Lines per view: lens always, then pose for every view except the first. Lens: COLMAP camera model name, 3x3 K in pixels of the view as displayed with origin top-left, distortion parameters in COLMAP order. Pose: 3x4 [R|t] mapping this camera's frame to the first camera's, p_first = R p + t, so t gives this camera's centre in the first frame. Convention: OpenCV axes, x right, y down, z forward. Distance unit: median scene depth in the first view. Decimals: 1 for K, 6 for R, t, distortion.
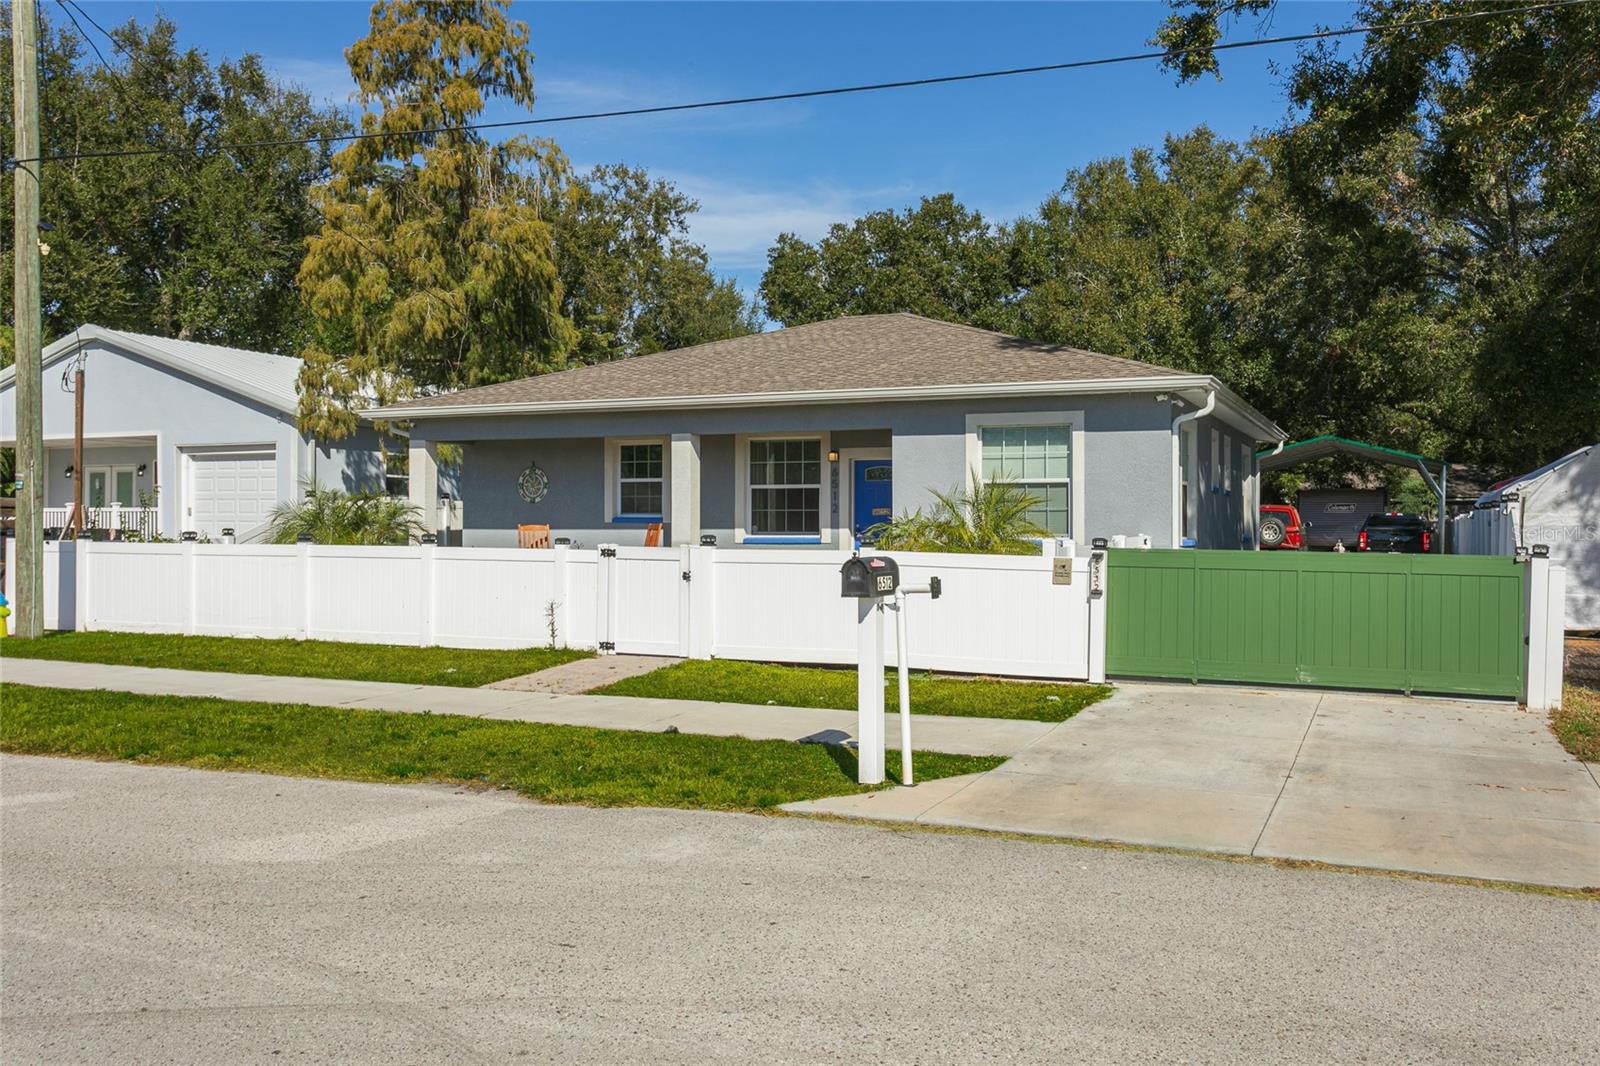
lens RADIAL K [[1374.5, 0, 800.0], [0, 1374.5, 533.0], [0, 0, 1]] dist [0.000143, 0.002255]
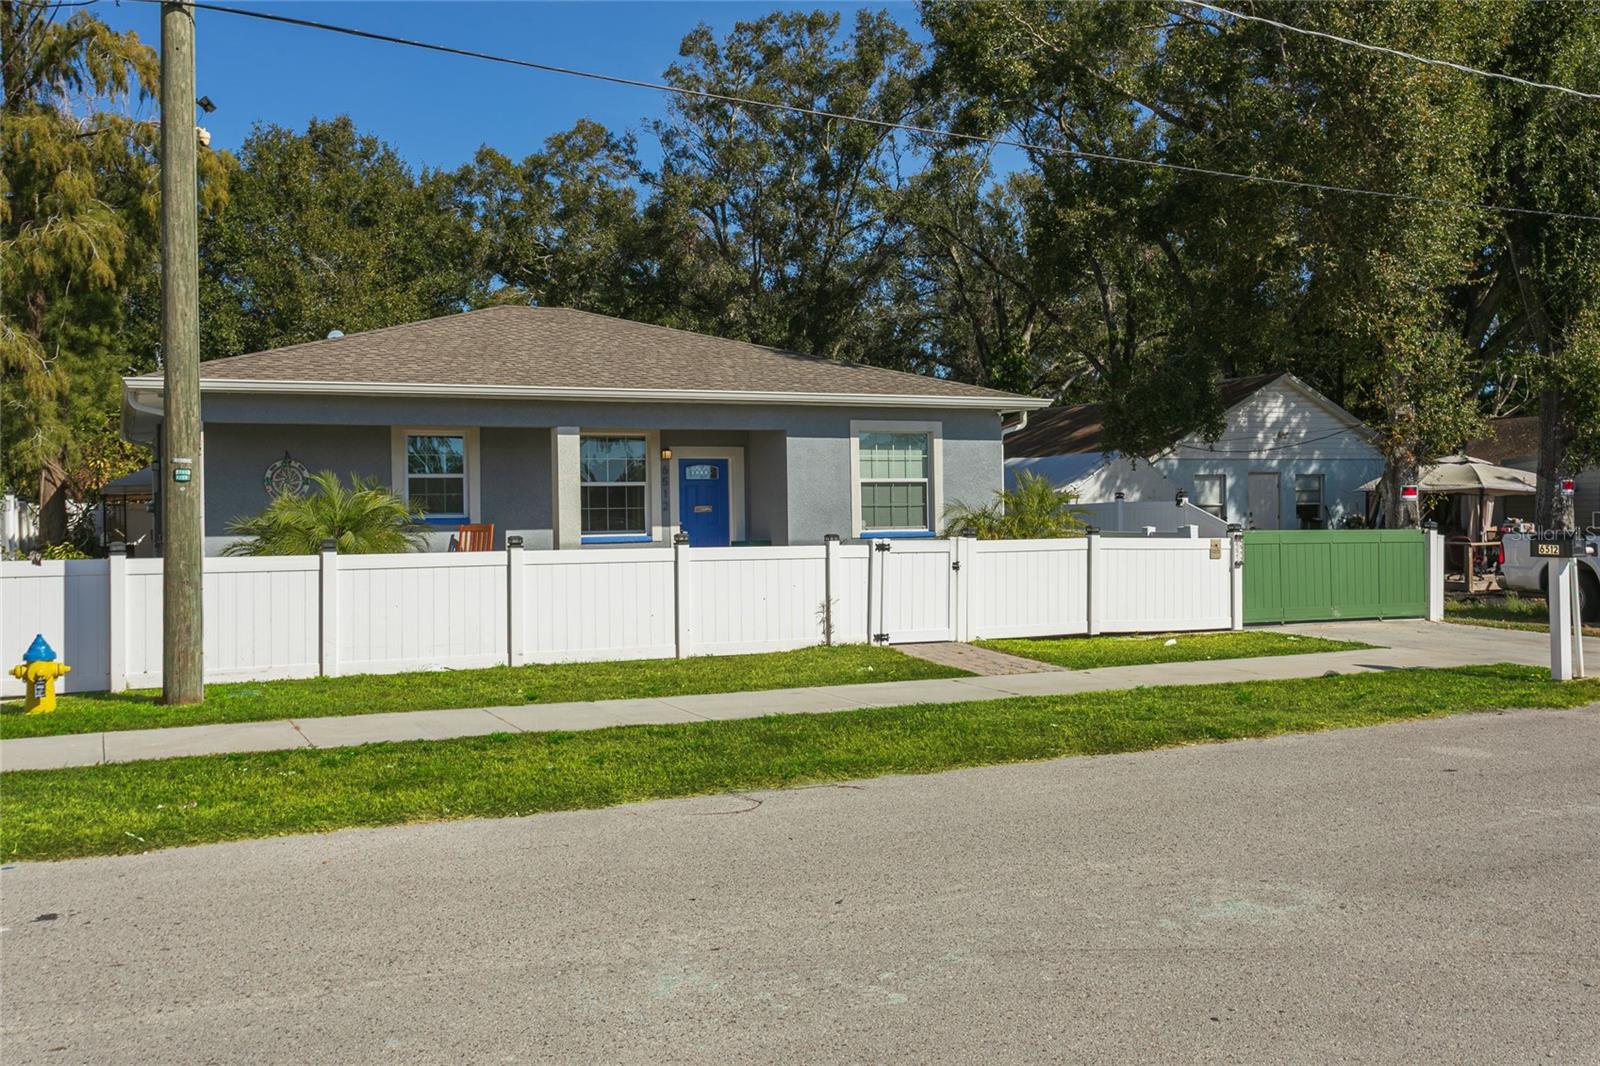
lens RADIAL K [[1429.4, 0, 800.0], [0, 1429.4, 533.0], [0, 0, 1]] dist [0.004434, 0.000494]
pose [[0.668232, -0.019639, 0.743693, -0.701594], [0.020914, 0.999752, 0.007610, -0.004280], [-0.743659, 0.010469, 0.668478, 0.234118]]
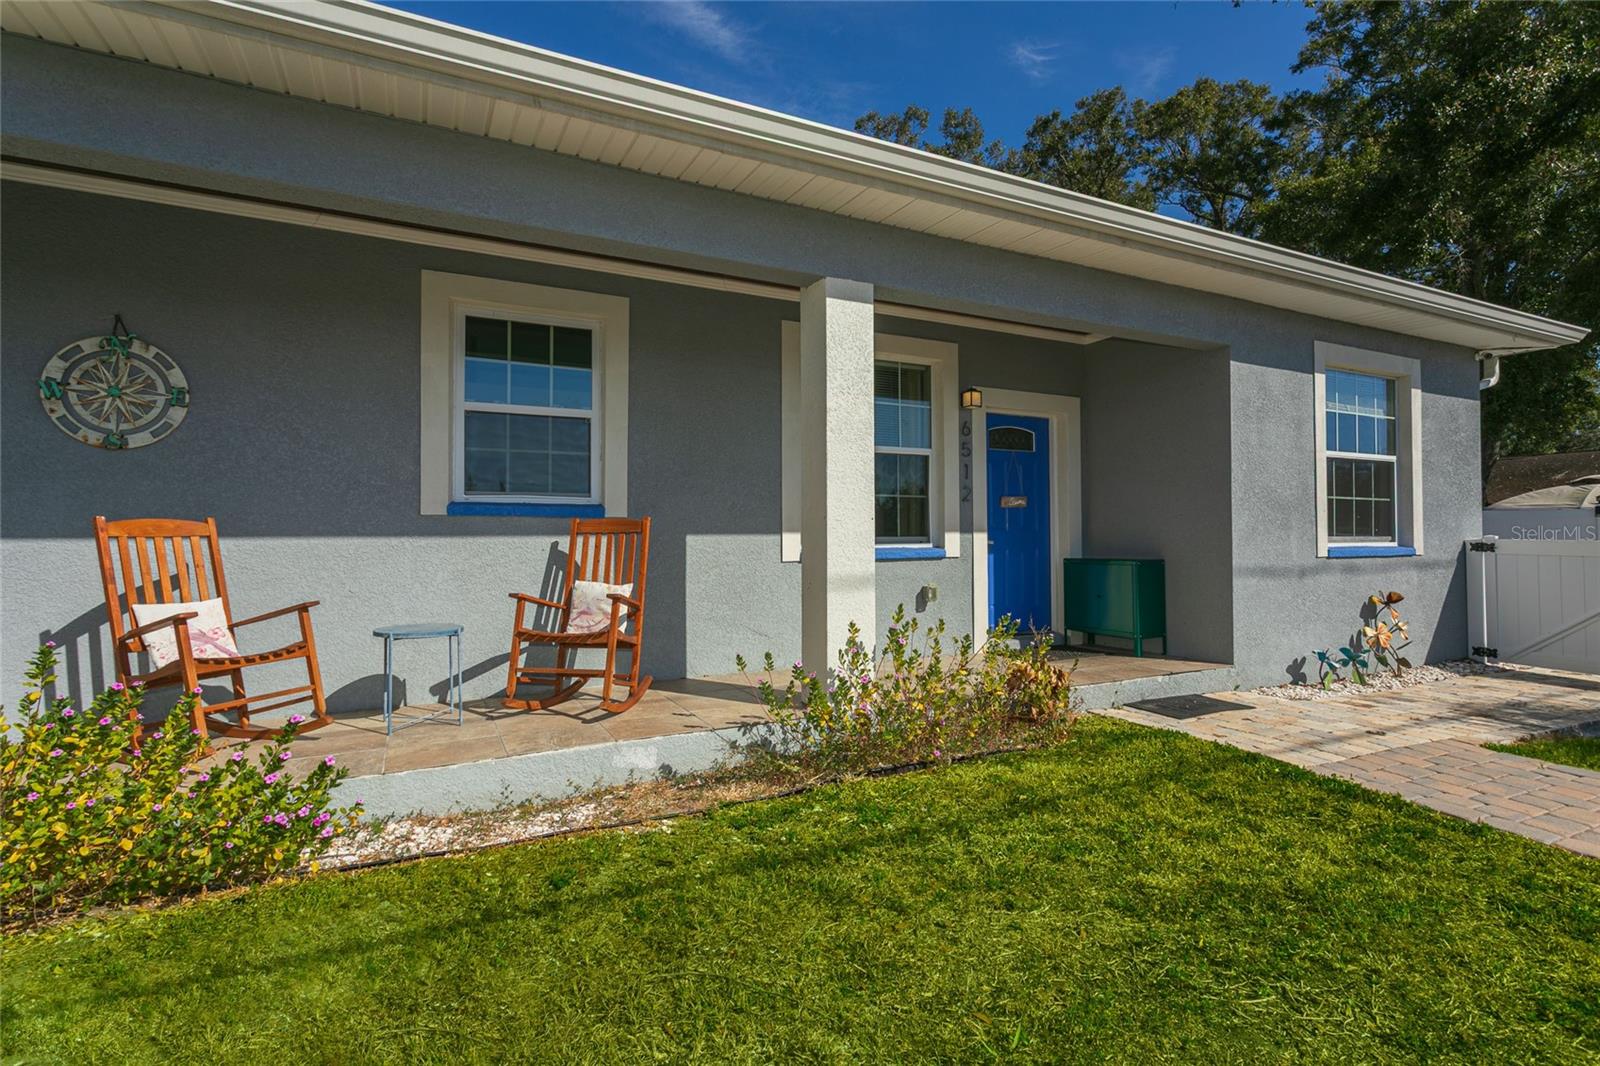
lens RADIAL K [[745.4, 0, 817.0], [0, 745.4, 526.6], [0, 0, 1]] dist [0.002622, 0.000570]
pose [[0.645056, -0.000425, 0.764135, -0.247709], [0.005378, 0.999978, -0.003984, -0.003885], [-0.764117, 0.006679, 0.645043, 0.871756]]
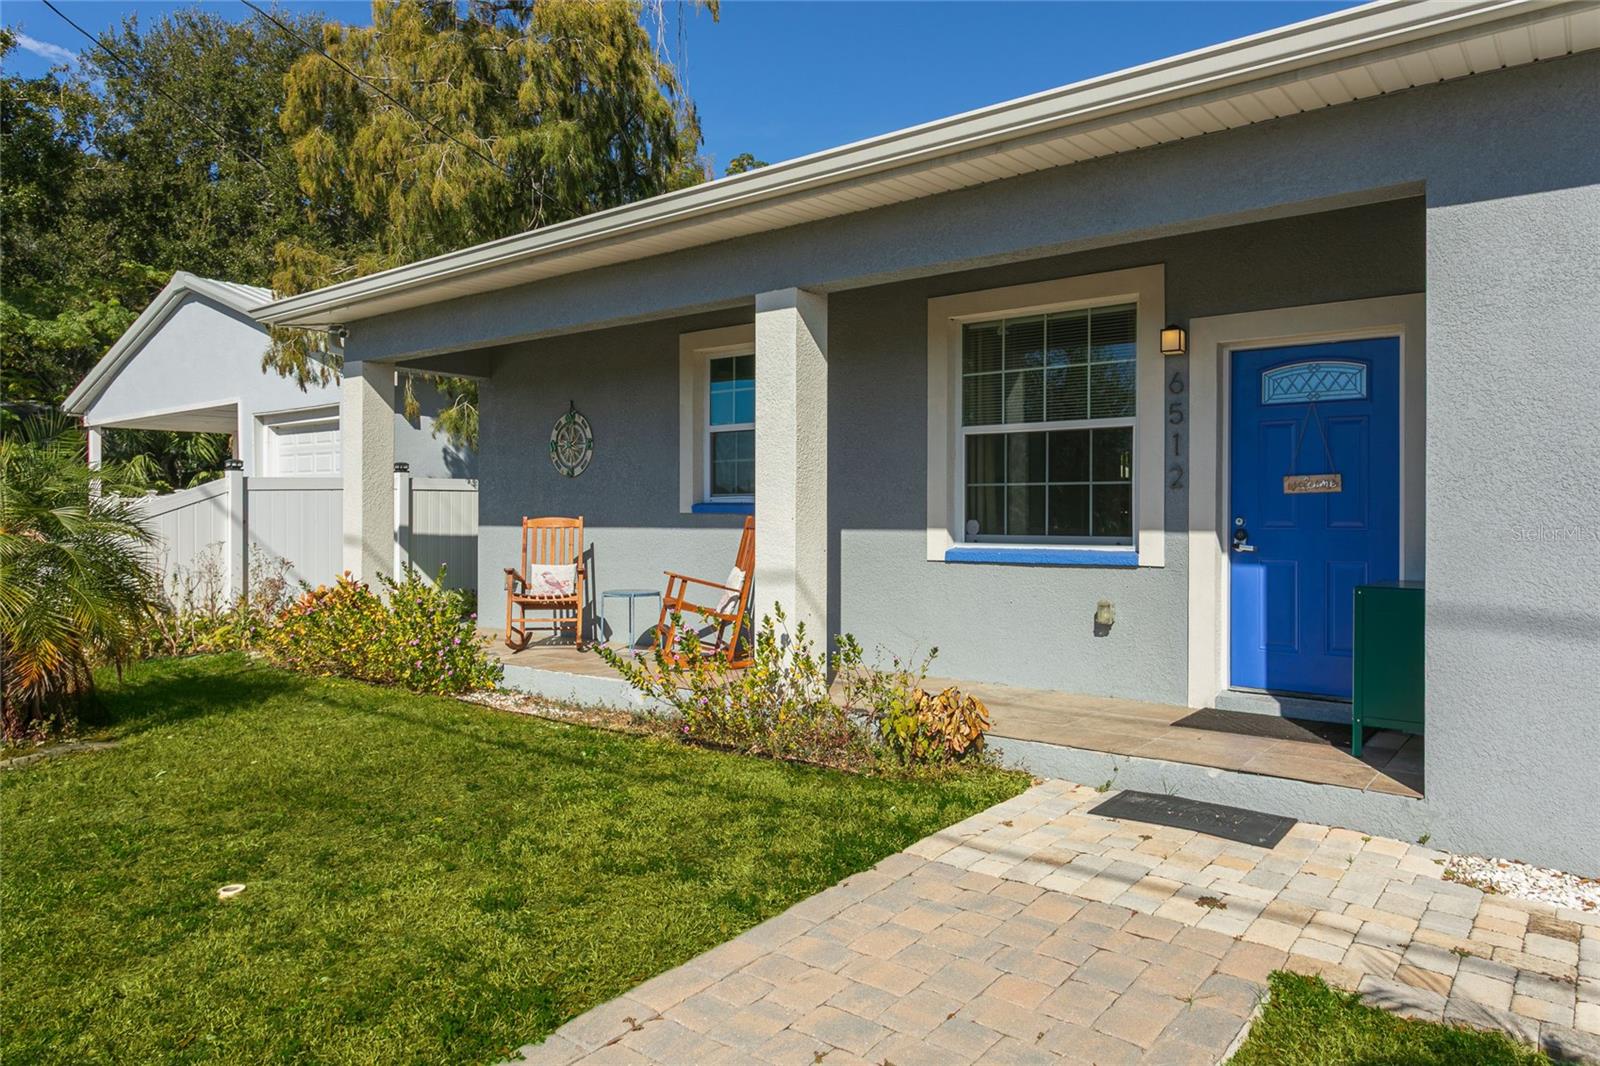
lens RADIAL K [[1058.8, 0, 800.0], [0, 1058.8, 533.0], [0, 0, 1]] dist [-0.002787, -0.000022]
pose [[0.966254, 0.003903, -0.257560, -0.000141], [-0.001713, 0.999960, 0.008729, -0.004467], [0.257584, -0.007993, 0.966223, 0.700445]]
